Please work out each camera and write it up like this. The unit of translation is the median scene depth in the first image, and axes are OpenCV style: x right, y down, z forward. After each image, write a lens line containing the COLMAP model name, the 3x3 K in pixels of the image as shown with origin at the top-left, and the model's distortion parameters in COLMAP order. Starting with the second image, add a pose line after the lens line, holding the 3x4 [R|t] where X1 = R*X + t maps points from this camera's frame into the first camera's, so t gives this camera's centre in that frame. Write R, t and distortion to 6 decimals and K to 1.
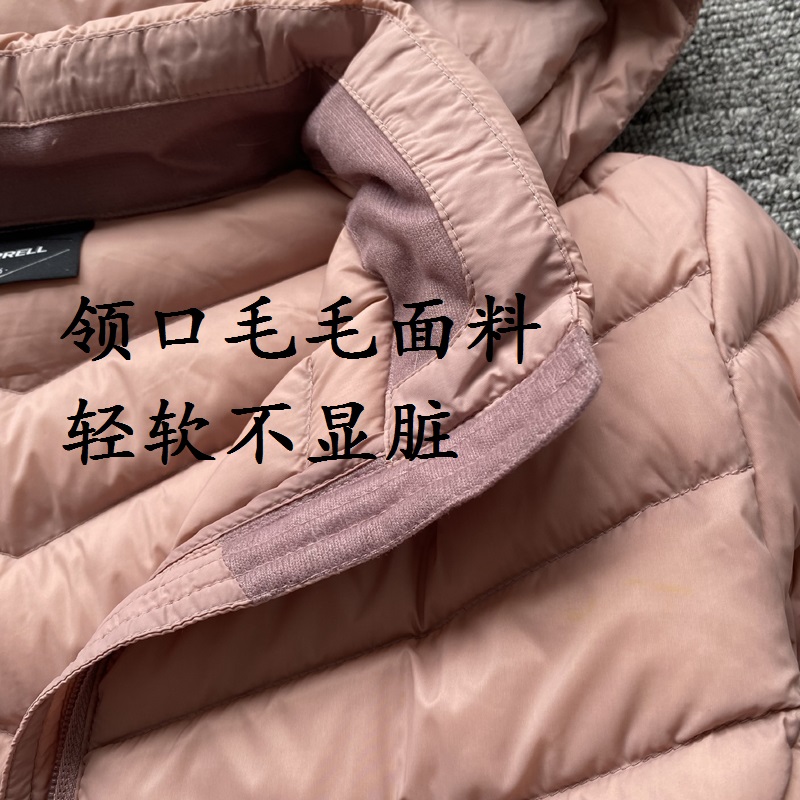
lens RADIAL K [[831.9, 0, 399.6], [0, 831.9, 390.5], [0, 0, 1]] dist [0.003117, 0.000000]
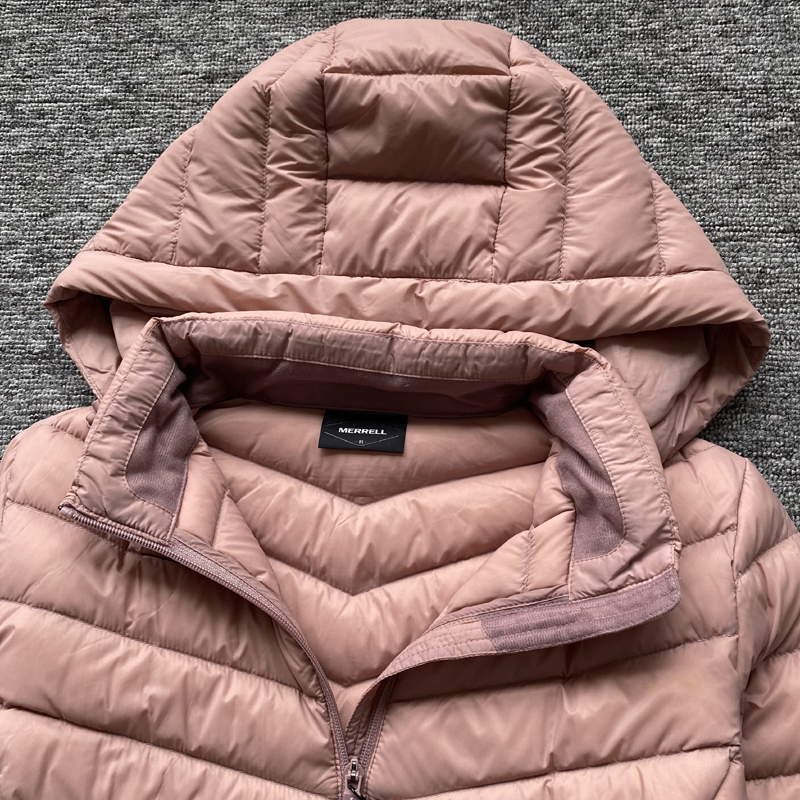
lens RADIAL K [[831.9, 0, 400.3], [0, 831.9, 394.6], [0, 0, 1]] dist [0.003117, 0.000000]
pose [[0.985492, 0.167851, -0.025112, -0.434454], [-0.166427, 0.984741, 0.050874, -0.428166], [0.033268, -0.045956, 0.998389, -1.027136]]
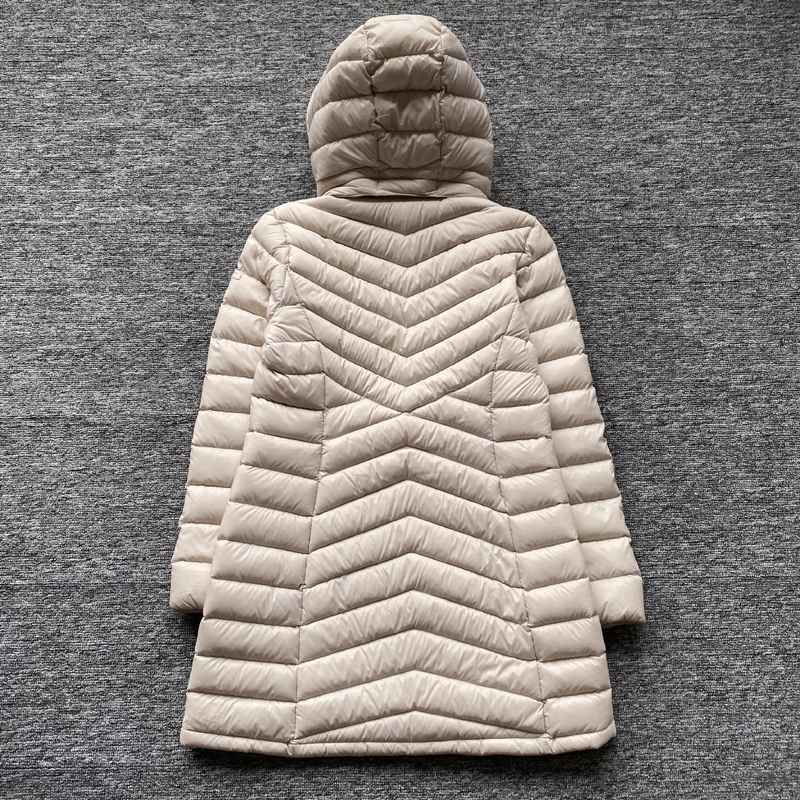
lens RADIAL K [[831.9, 0, 401.0], [0, 831.9, 399.3], [0, 0, 1]] dist [0.003117, 0.000000]
pose [[0.986945, 0.149628, 0.059585, -0.813065], [-0.150625, 0.988511, 0.012587, 1.376208], [-0.057017, -0.021398, 0.998144, -4.991774]]
